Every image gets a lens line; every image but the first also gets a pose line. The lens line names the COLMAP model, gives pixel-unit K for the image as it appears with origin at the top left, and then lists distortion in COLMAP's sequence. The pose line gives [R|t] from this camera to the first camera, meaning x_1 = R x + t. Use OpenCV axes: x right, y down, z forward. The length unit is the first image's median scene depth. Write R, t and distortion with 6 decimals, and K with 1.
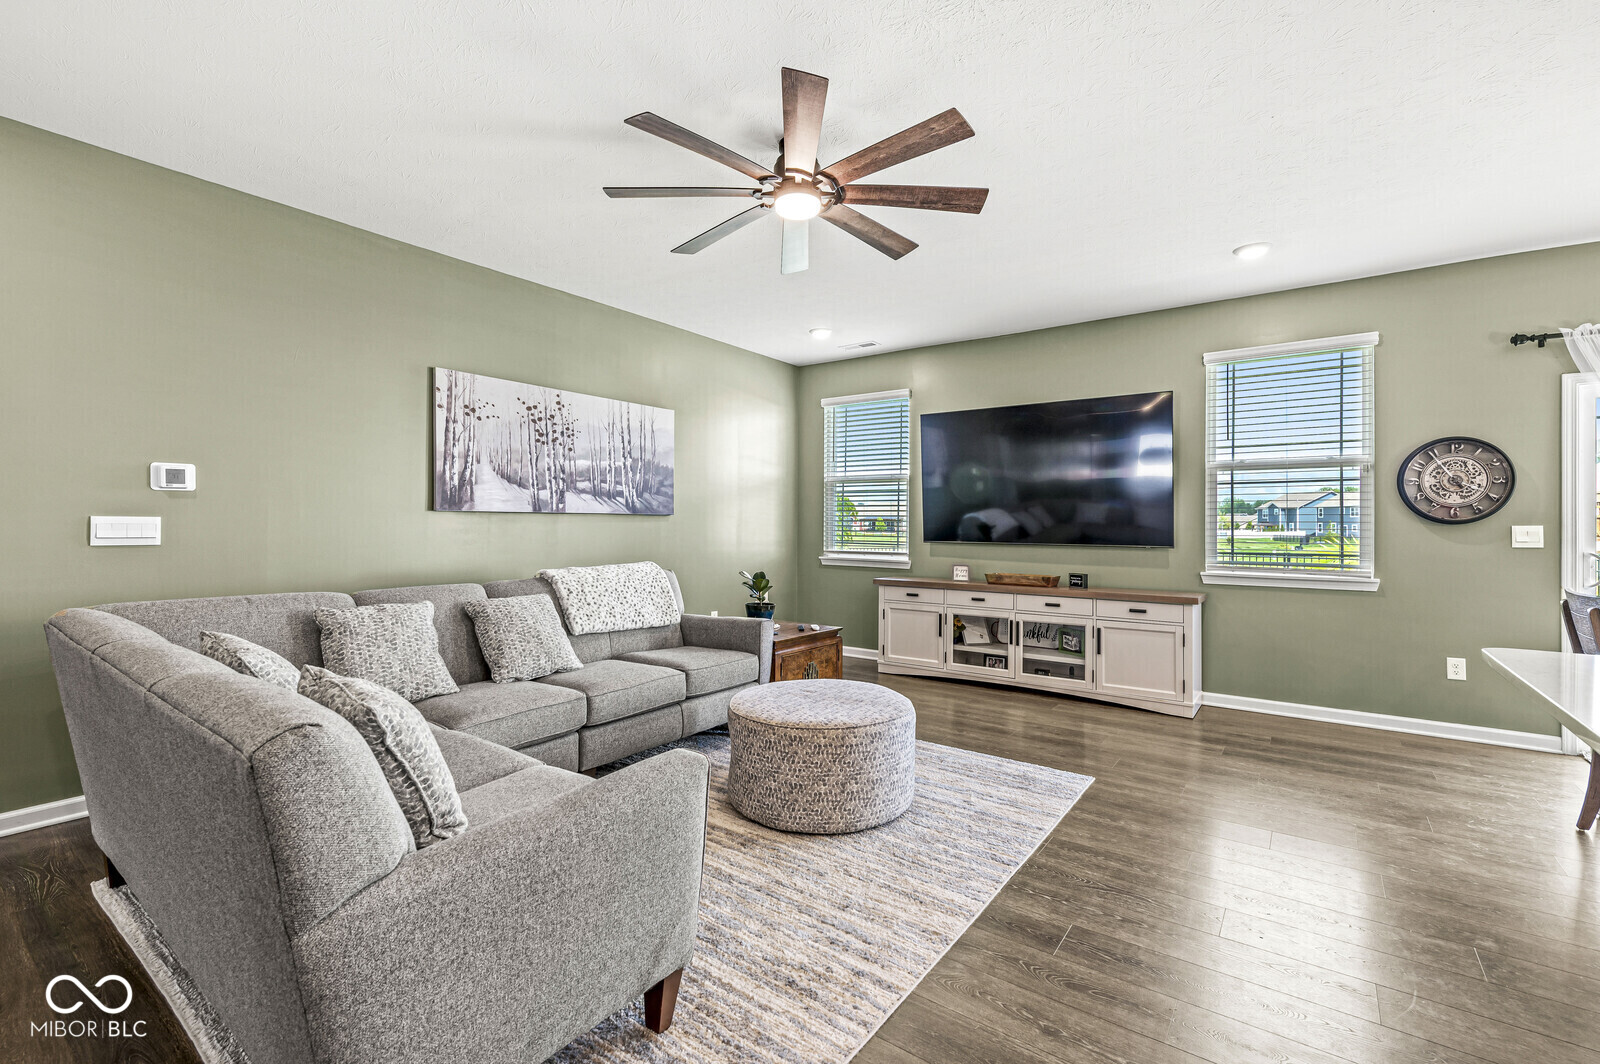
lens RADIAL K [[700.3, 0, 802.8], [0, 700.3, 519.8], [0, 0, 1]] dist [0.001761, 0.000036]
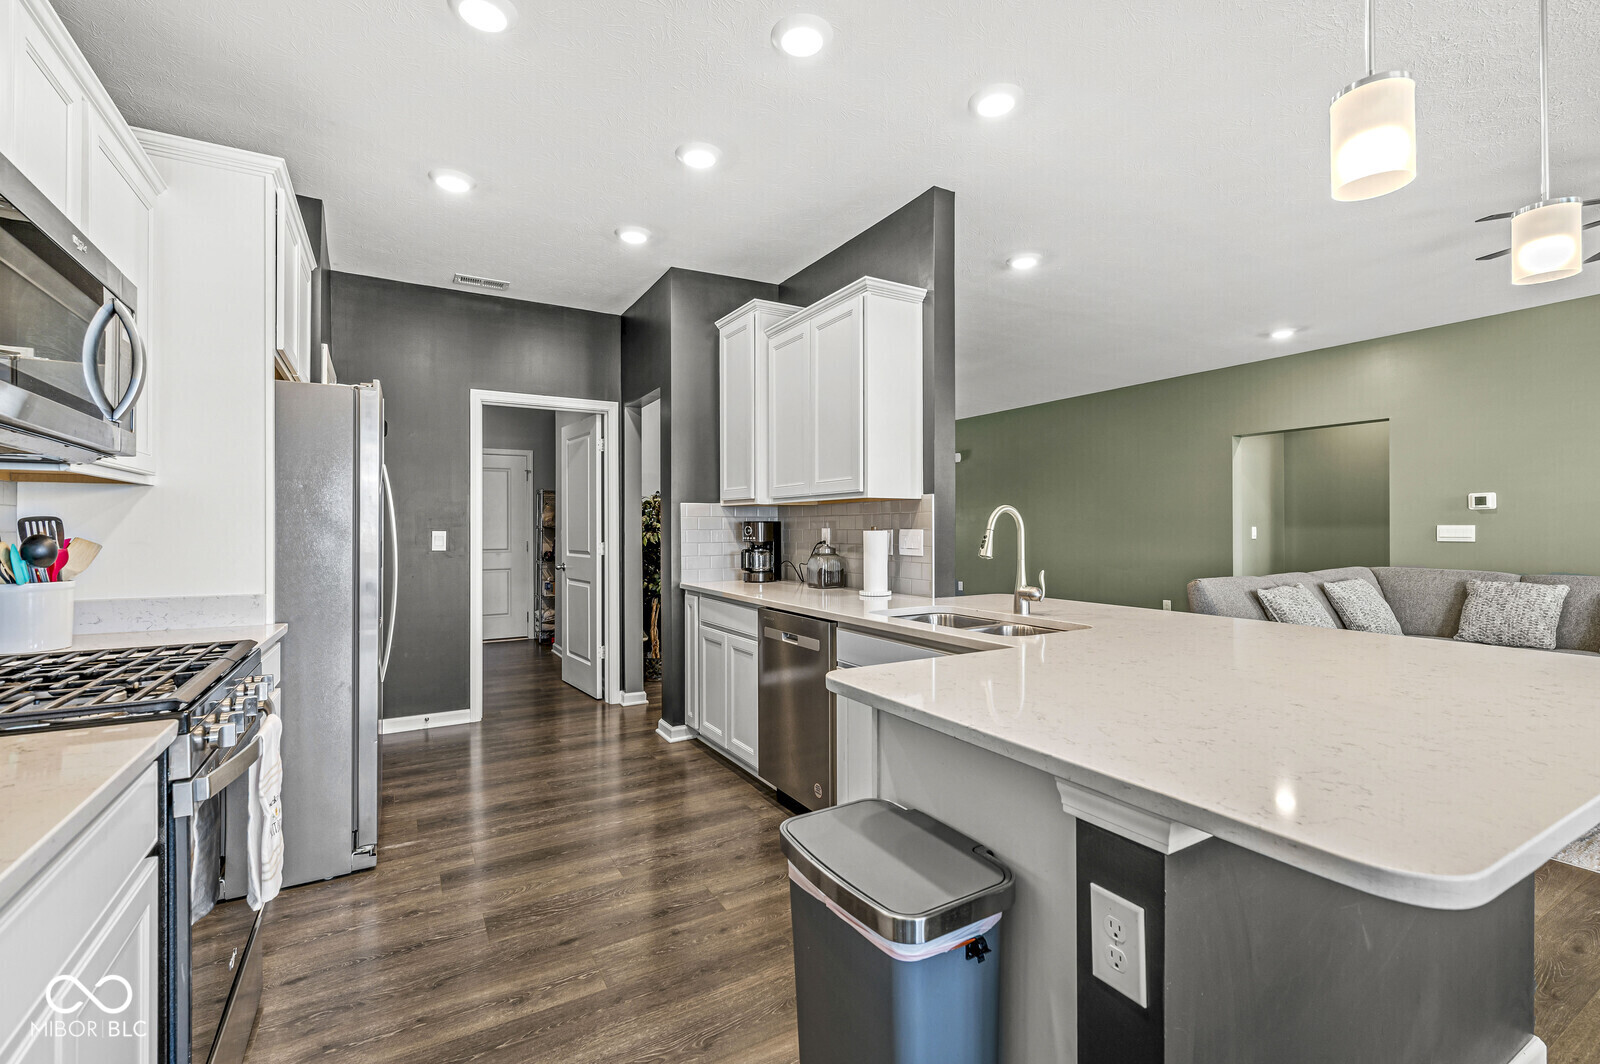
lens RADIAL K [[700.3, 0, 805.0], [0, 700.3, 528.2], [0, 0, 1]] dist [0.001761, 0.000036]
pose [[-0.400194, -0.005219, -0.916415, 0.889115], [0.007011, 0.999937, -0.008756, 0.004732], [0.916403, -0.009929, -0.400133, 0.133897]]
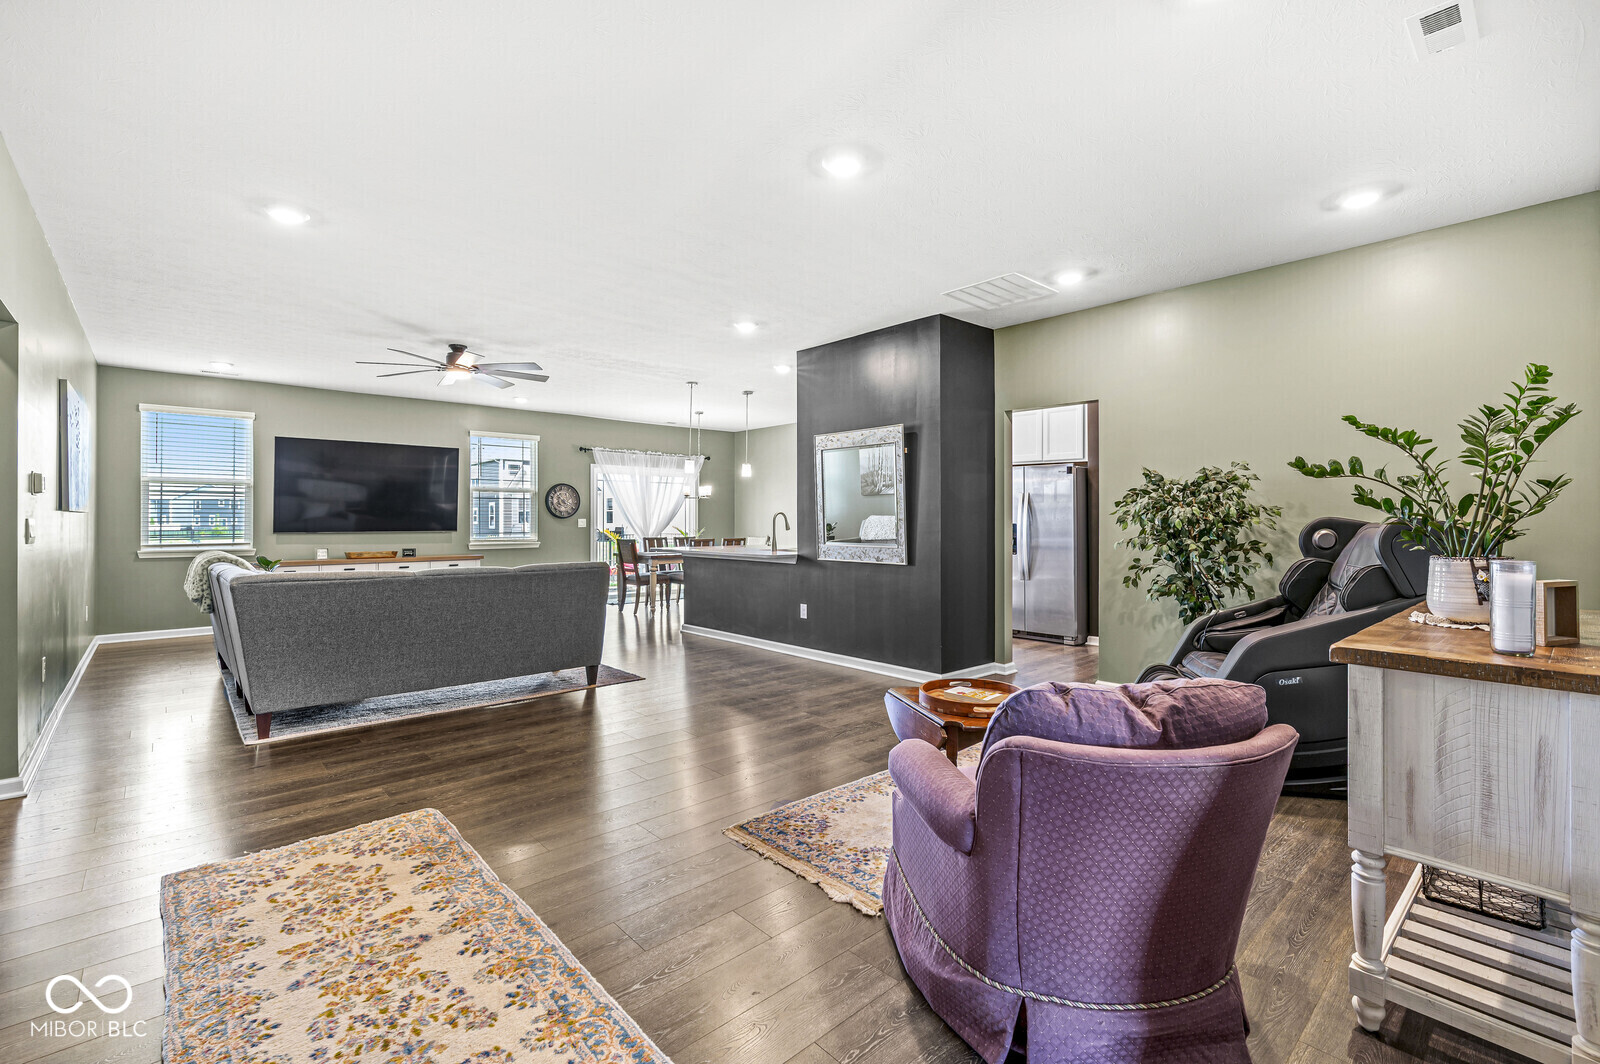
lens RADIAL K [[700.3, 0, 801.7], [0, 700.3, 519.0], [0, 0, 1]] dist [0.001761, 0.000036]
pose [[0.202998, -0.006561, 0.979157, -1.235933], [-0.004168, 0.999963, 0.007564, -0.012774], [-0.979170, -0.005617, 0.202963, -0.314442]]
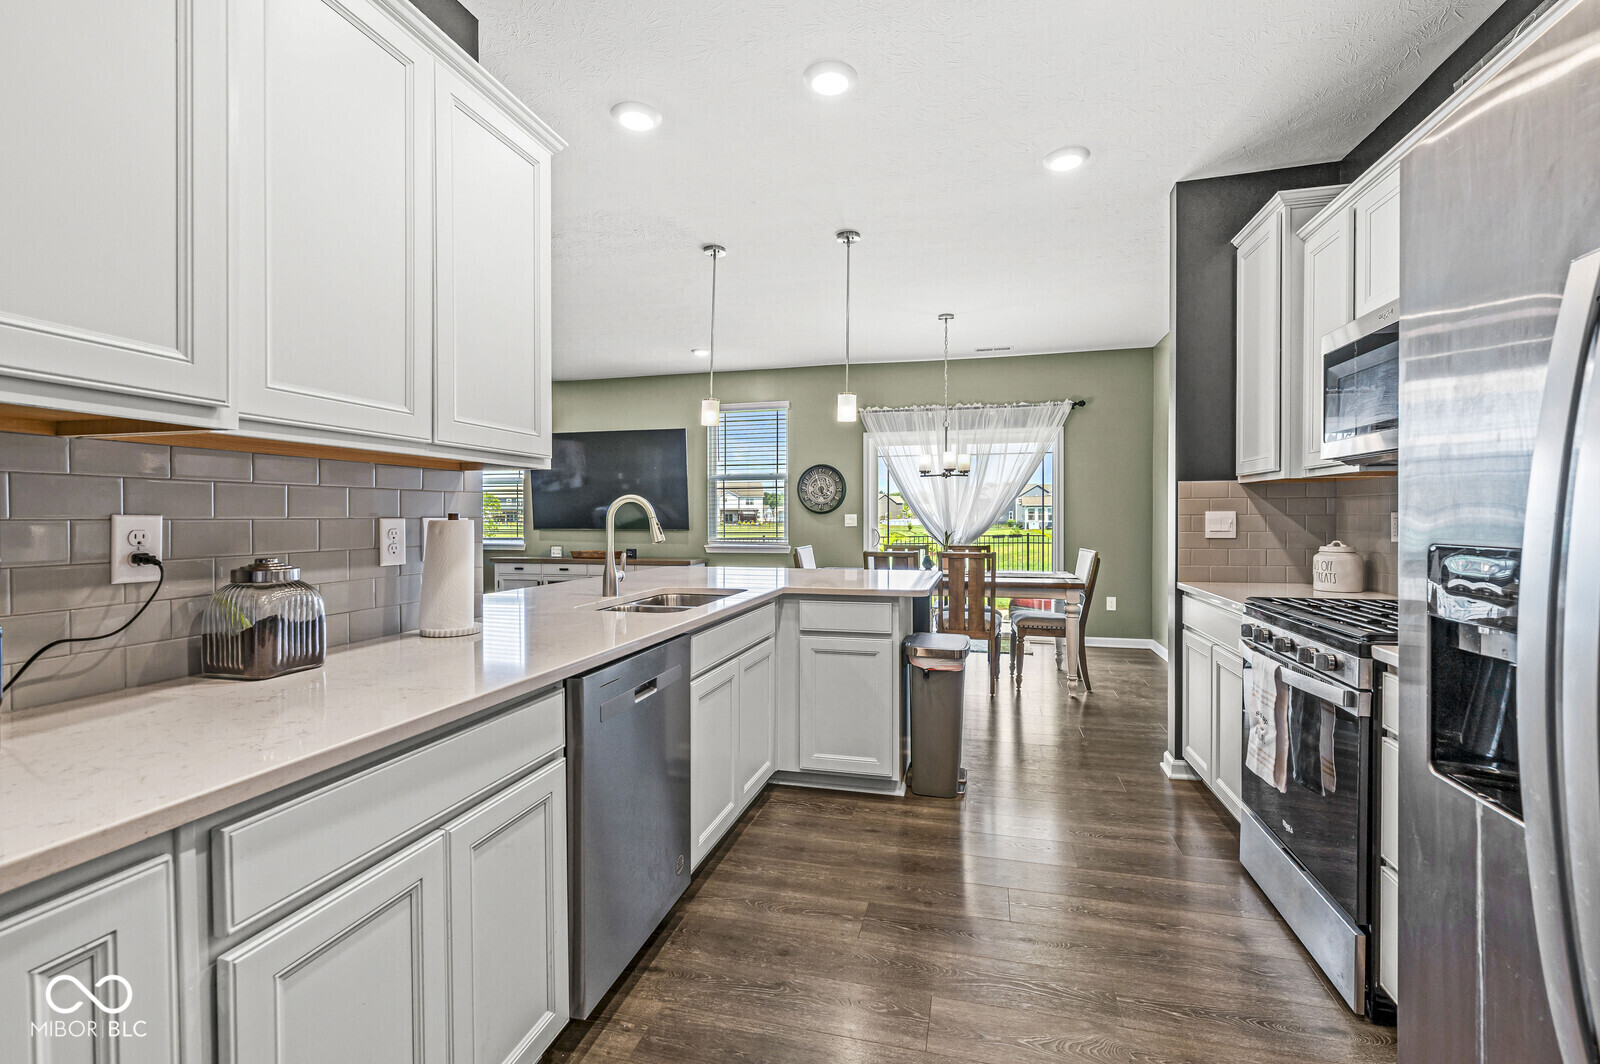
lens RADIAL K [[700.3, 0, 810.4], [0, 700.3, 529.9], [0, 0, 1]] dist [0.001761, 0.000036]
pose [[0.927780, -0.010933, 0.372966, 0.222876], [0.003717, 0.999792, 0.020061, 0.010591], [-0.373108, -0.017226, 0.927628, -0.581260]]
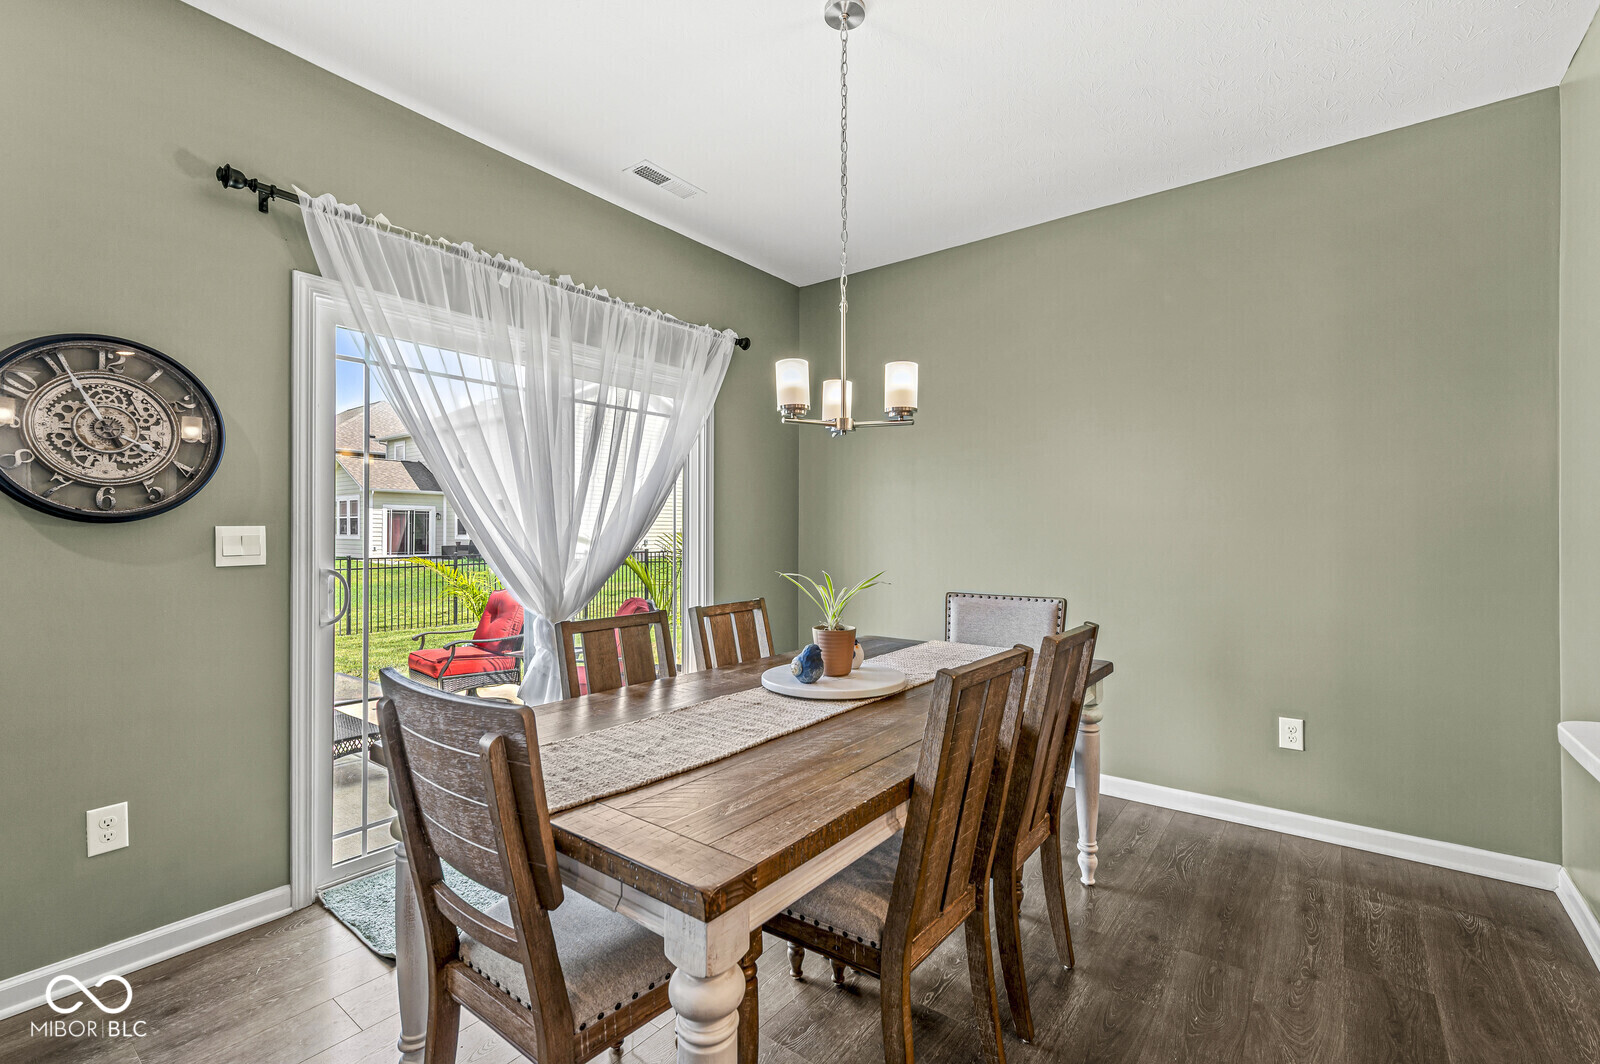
lens RADIAL K [[700.3, 0, 803.7], [0, 700.3, 530.2], [0, 0, 1]] dist [0.001761, 0.000036]
pose [[0.027194, 0.004457, 0.999620, 0.434980], [0.000411, 0.999990, -0.004470, 0.012789], [-0.999630, 0.000532, 0.027192, 0.478429]]
